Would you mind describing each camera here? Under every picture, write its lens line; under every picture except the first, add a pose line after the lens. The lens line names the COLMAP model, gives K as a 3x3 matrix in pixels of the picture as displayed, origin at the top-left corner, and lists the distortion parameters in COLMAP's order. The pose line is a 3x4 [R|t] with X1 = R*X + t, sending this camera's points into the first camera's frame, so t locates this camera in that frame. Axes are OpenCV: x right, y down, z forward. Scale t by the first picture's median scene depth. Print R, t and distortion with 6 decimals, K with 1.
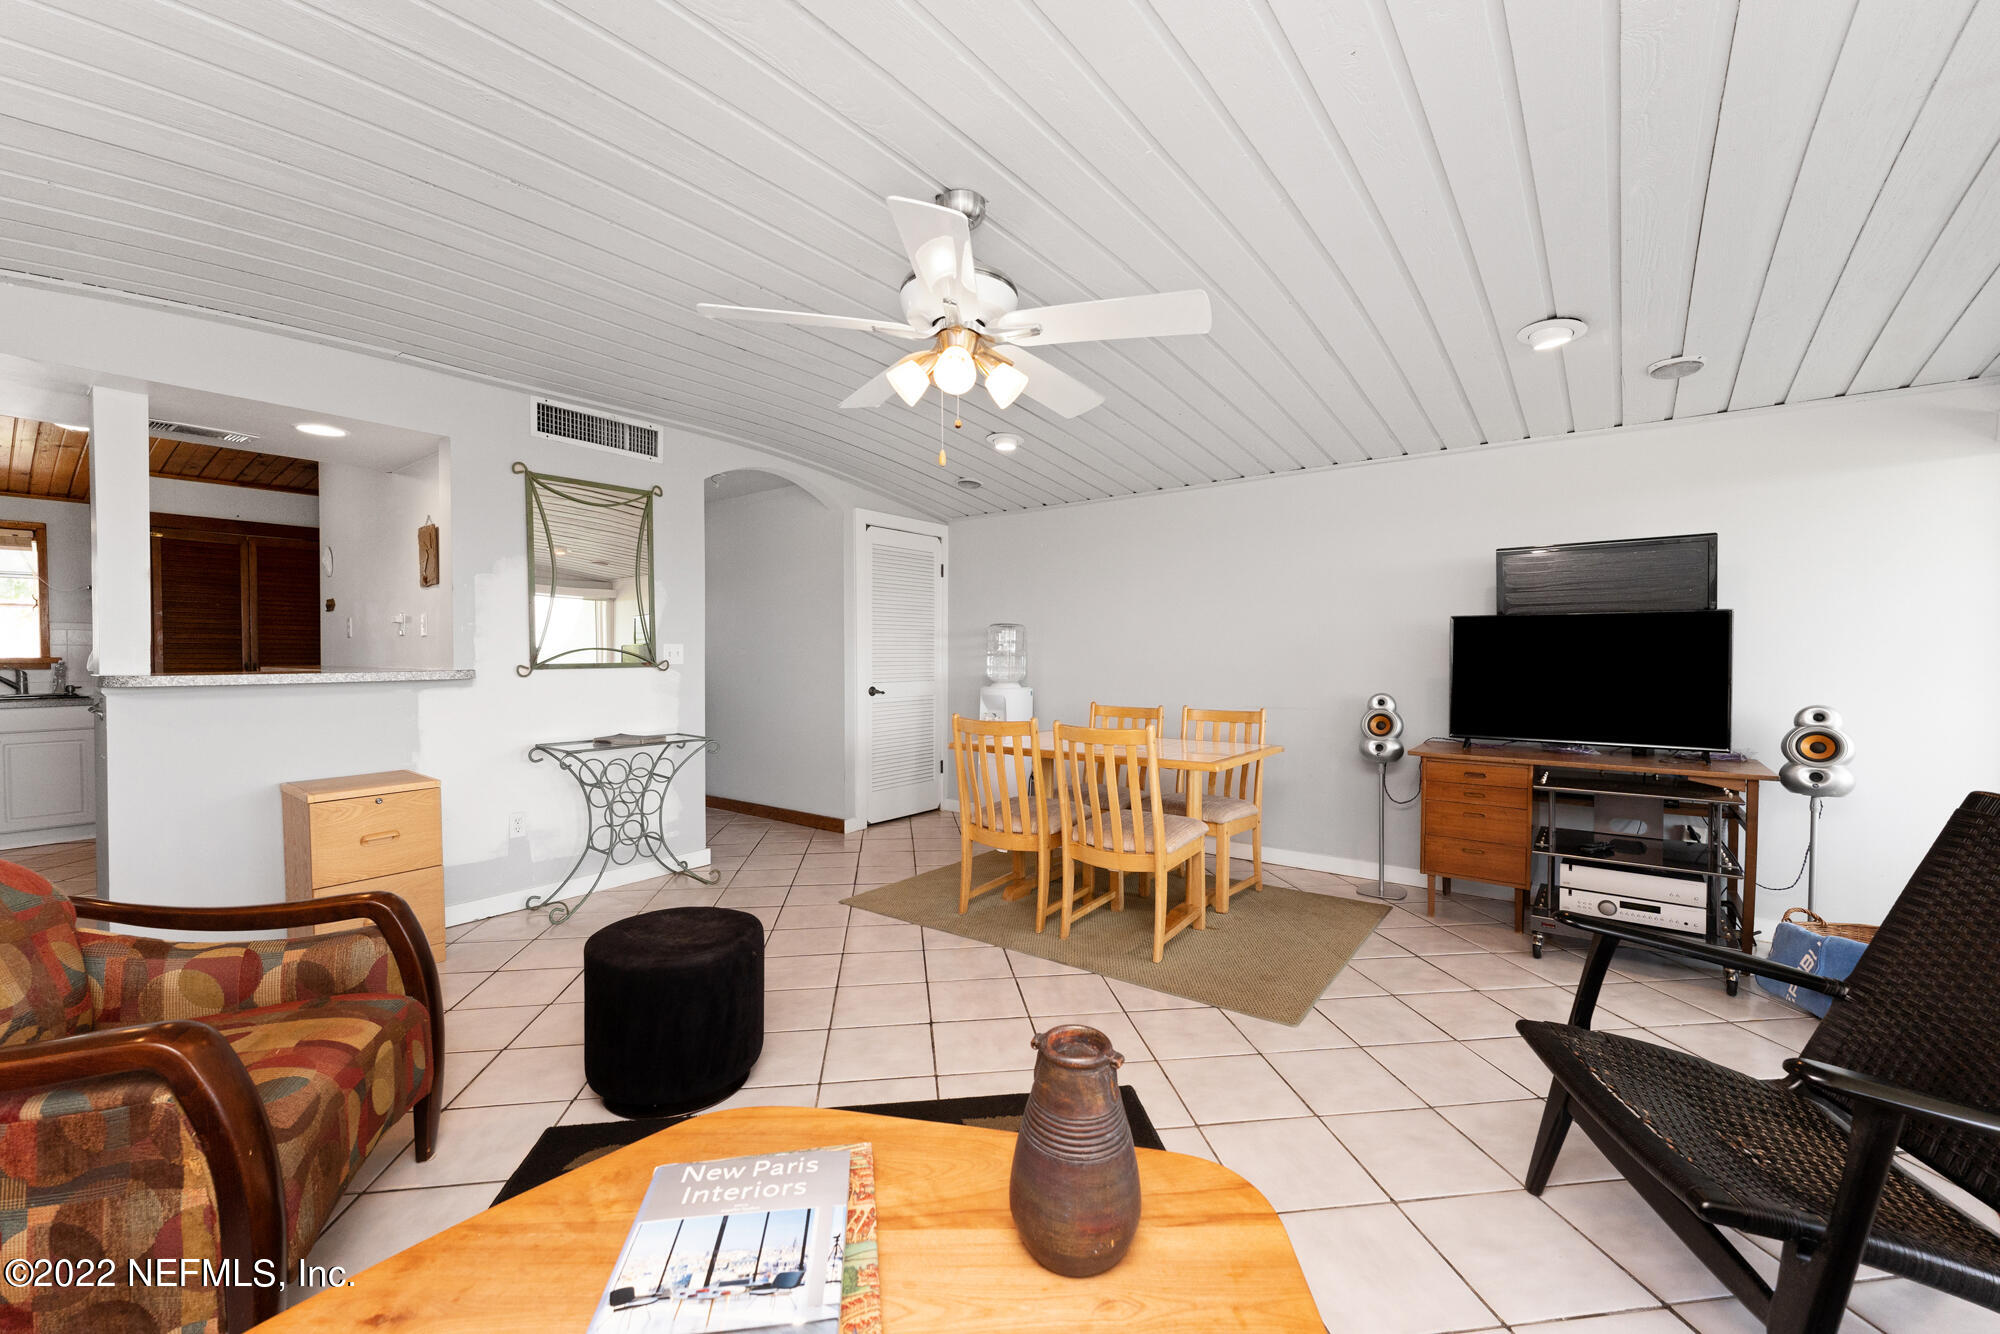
lens RADIAL K [[806.5, 0, 992.2], [0, 806.5, 674.0], [0, 0, 1]] dist [-0.001096, 0.000359]
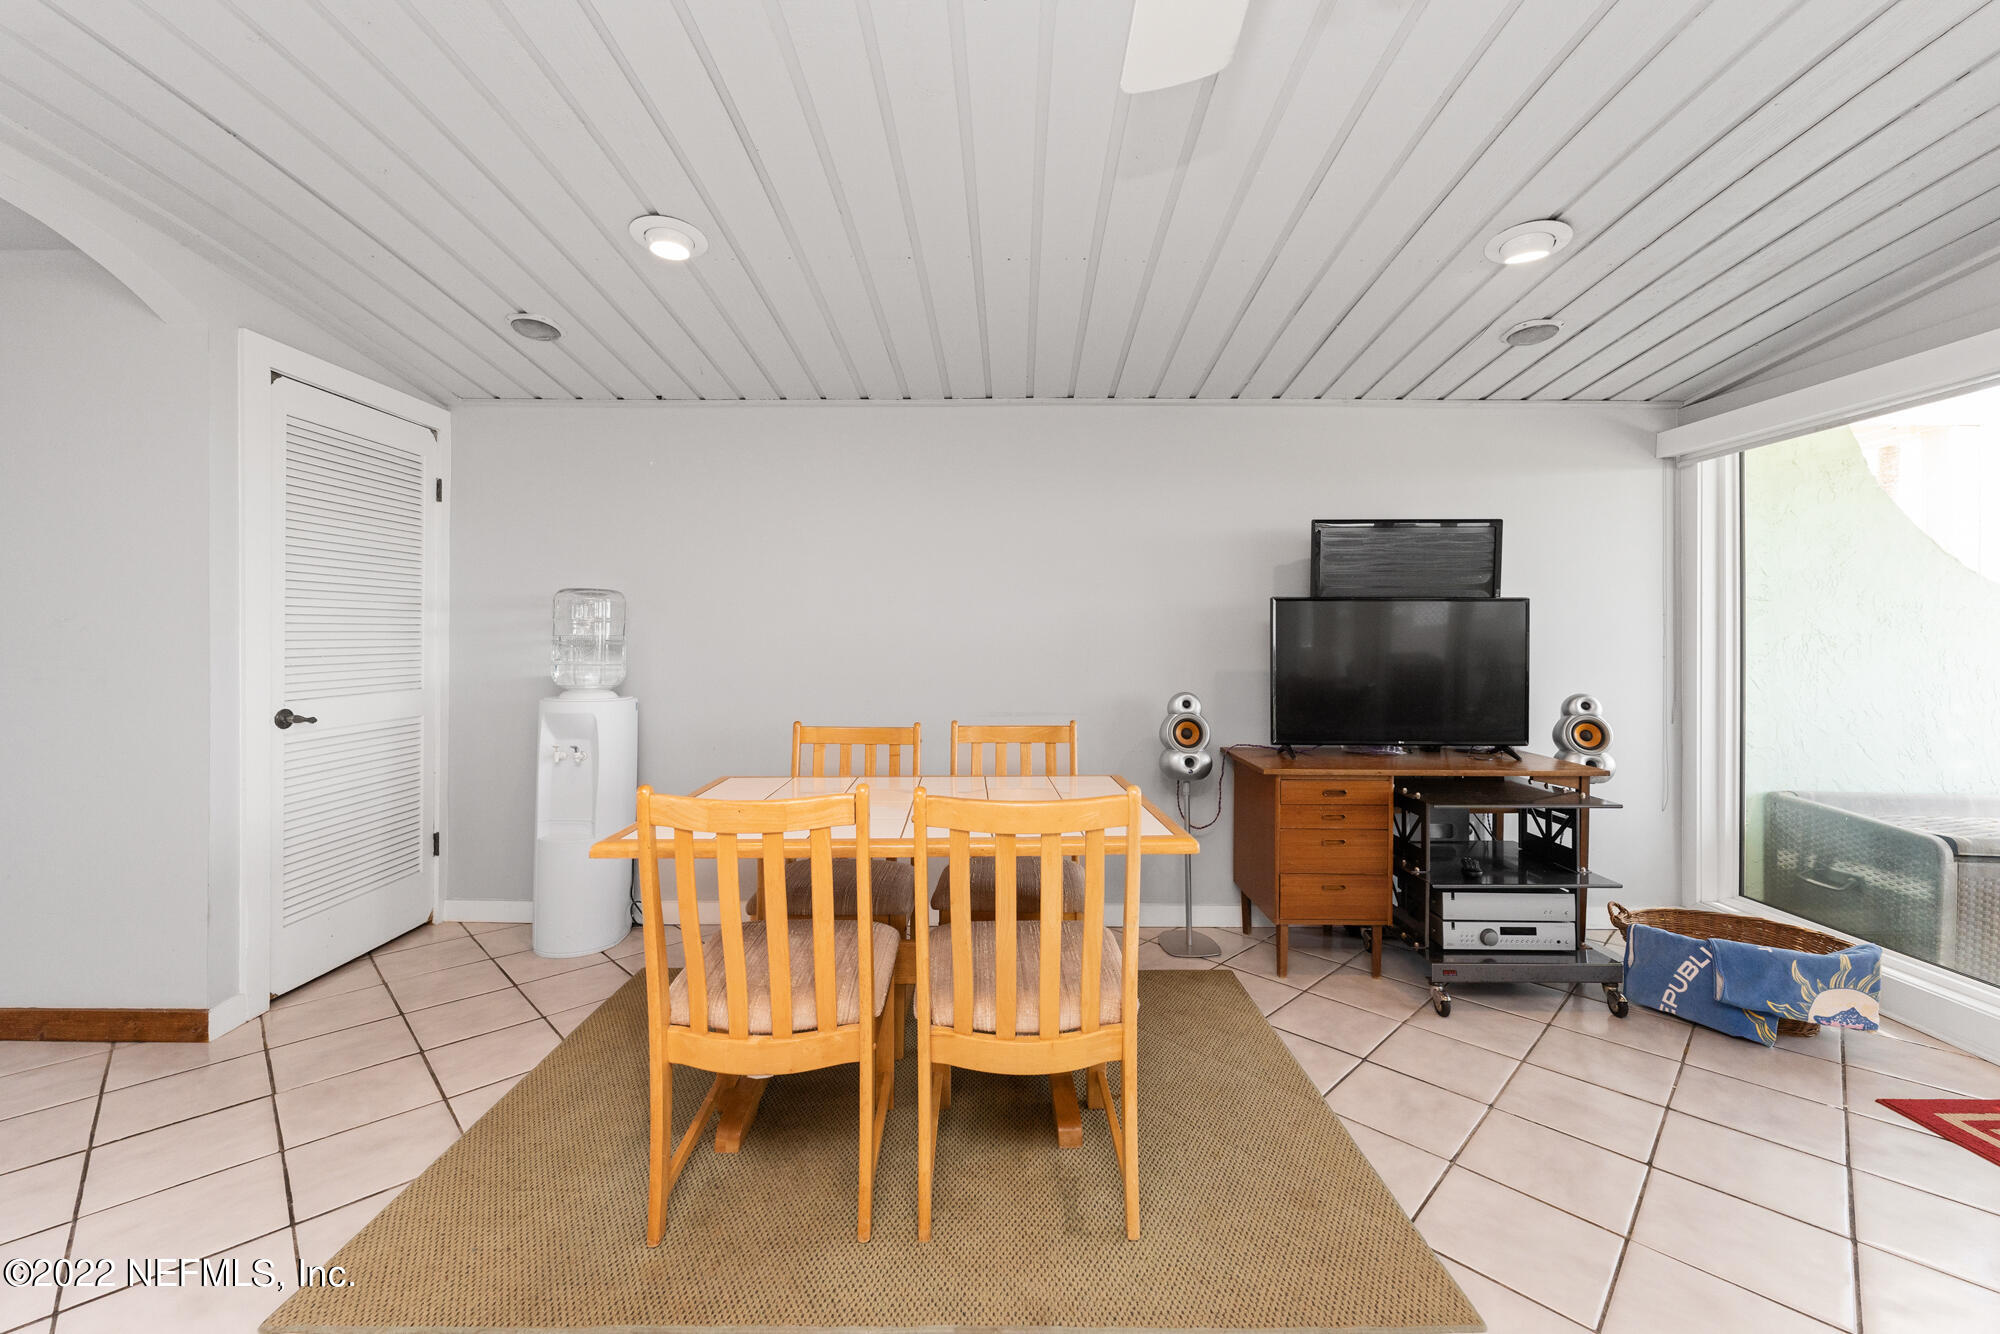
lens RADIAL K [[806.5, 0, 992.0], [0, 806.5, 635.1], [0, 0, 1]] dist [-0.001096, 0.000359]
pose [[0.791563, -0.000146, 0.611088, -0.150162], [0.012428, 0.999797, -0.015861, -0.022116], [-0.610962, 0.020150, 0.791404, 0.498560]]
